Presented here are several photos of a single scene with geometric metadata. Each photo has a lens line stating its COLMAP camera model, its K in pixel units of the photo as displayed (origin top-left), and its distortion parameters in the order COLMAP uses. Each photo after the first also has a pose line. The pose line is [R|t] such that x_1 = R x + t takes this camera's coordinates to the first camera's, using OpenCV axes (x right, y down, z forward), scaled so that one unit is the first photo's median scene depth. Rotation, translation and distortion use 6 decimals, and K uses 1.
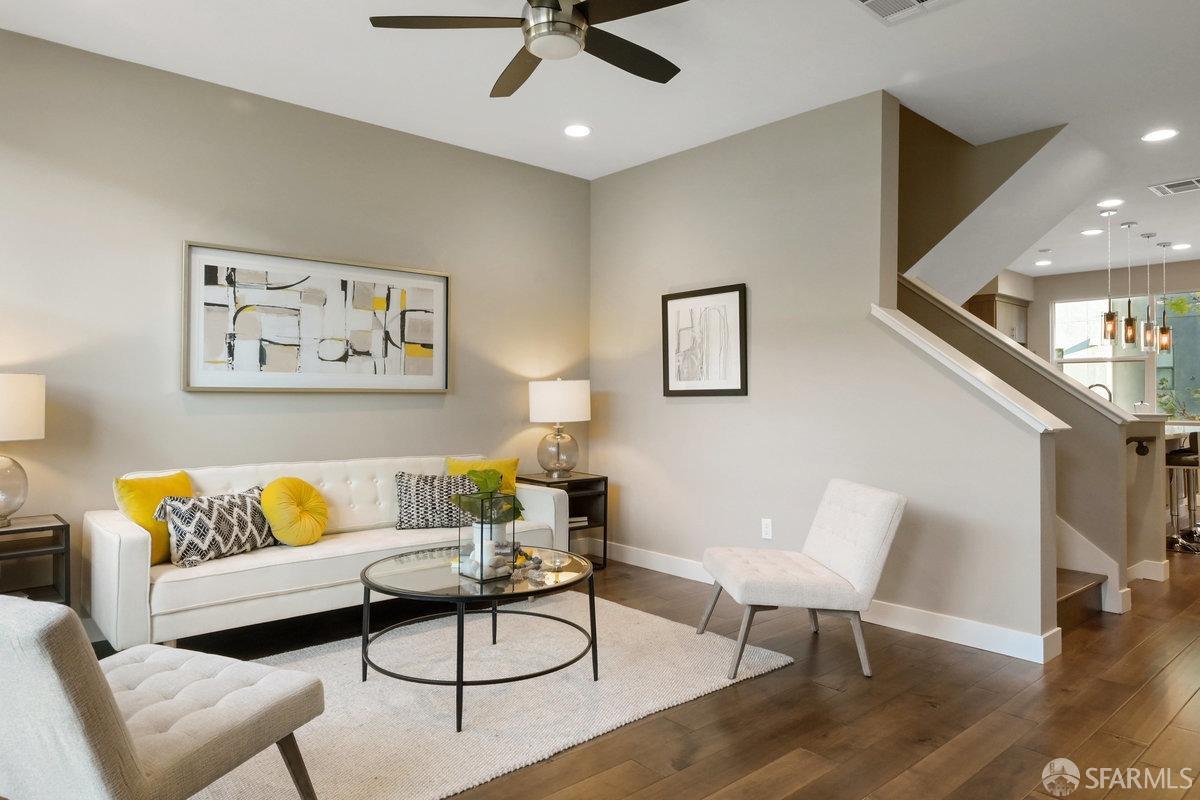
lens RADIAL K [[745.9, 0, 600.1], [0, 745.9, 393.5], [0, 0, 1]] dist [0.006468, -0.003162]
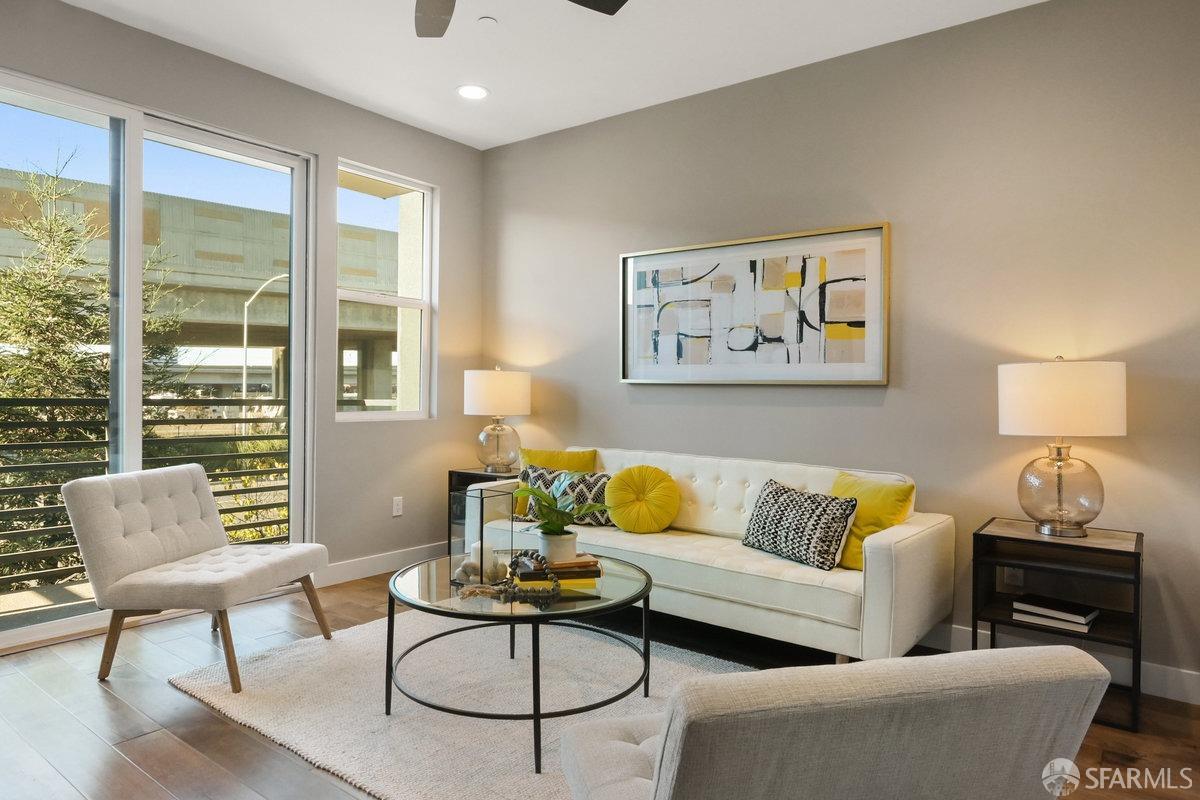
lens RADIAL K [[745.9, 0, 600.8], [0, 745.9, 400.4], [0, 0, 1]] dist [0.006468, -0.003162]
pose [[0.182679, 0.018194, -0.983004, 0.509303], [-0.007621, 0.999825, 0.017089, 0.003516], [0.983143, 0.004370, 0.182786, 0.648064]]
